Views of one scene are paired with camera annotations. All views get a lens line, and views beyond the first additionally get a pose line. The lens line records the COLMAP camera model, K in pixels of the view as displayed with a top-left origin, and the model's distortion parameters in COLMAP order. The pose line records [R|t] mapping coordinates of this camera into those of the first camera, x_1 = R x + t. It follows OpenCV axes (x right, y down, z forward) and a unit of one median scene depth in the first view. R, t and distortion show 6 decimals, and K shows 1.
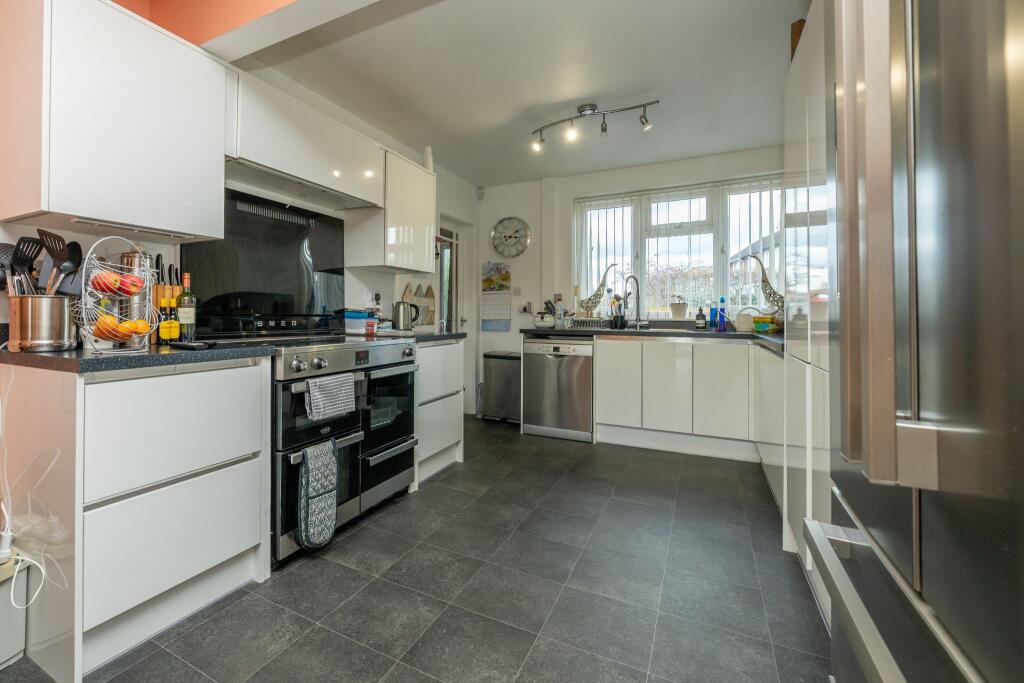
lens RADIAL K [[464.6, 0, 438.2], [0, 464.6, 311.0], [0, 0, 1]] dist [-0.001130, -0.000163]
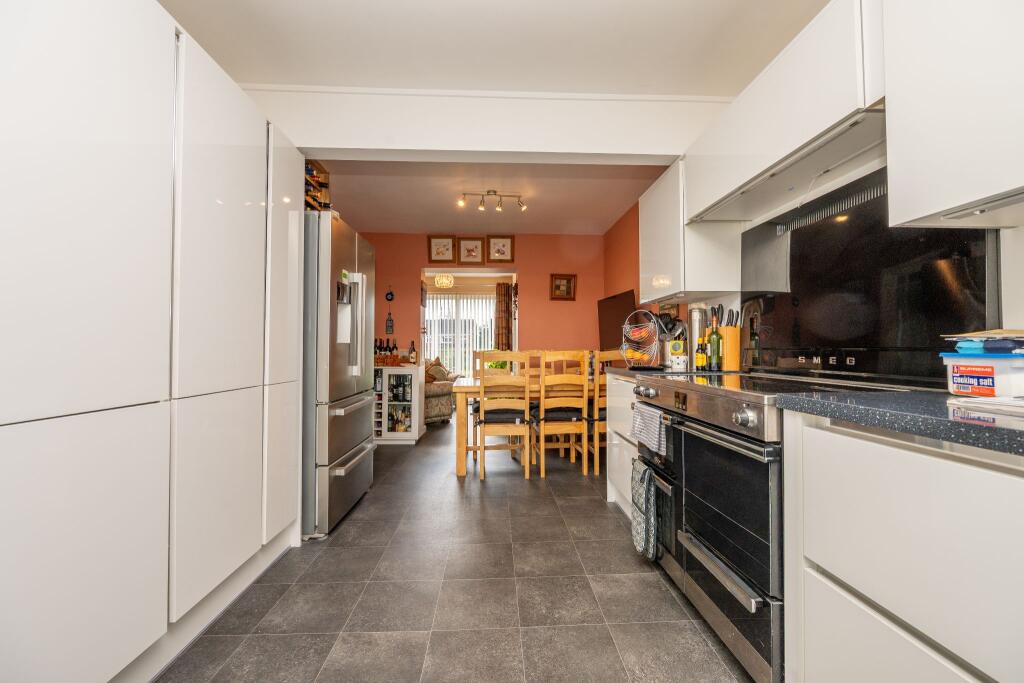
lens RADIAL K [[405.5, 0, 510.4], [0, 405.5, 342.7], [0, 0, 1]] dist [-0.007769, 0.000103]
pose [[-0.844586, -0.010876, -0.535310, 0.271555], [0.001954, 0.999724, -0.023394, 0.008482], [0.535417, -0.020804, -0.844332, 0.833903]]
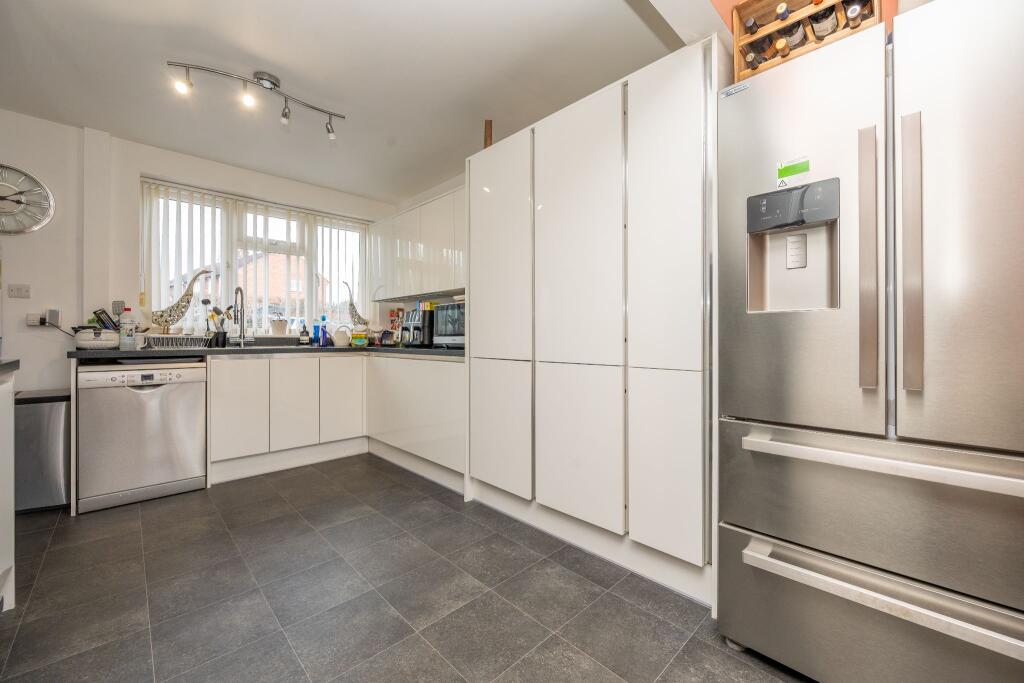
lens RADIAL K [[405.5, 0, 509.4], [0, 405.5, 335.9], [0, 0, 1]] dist [-0.007769, 0.000103]
pose [[0.283458, 0.000184, 0.958985, -0.188330], [-0.005054, 0.999986, 0.001302, 0.014706], [-0.958971, -0.005216, 0.283455, 0.287909]]
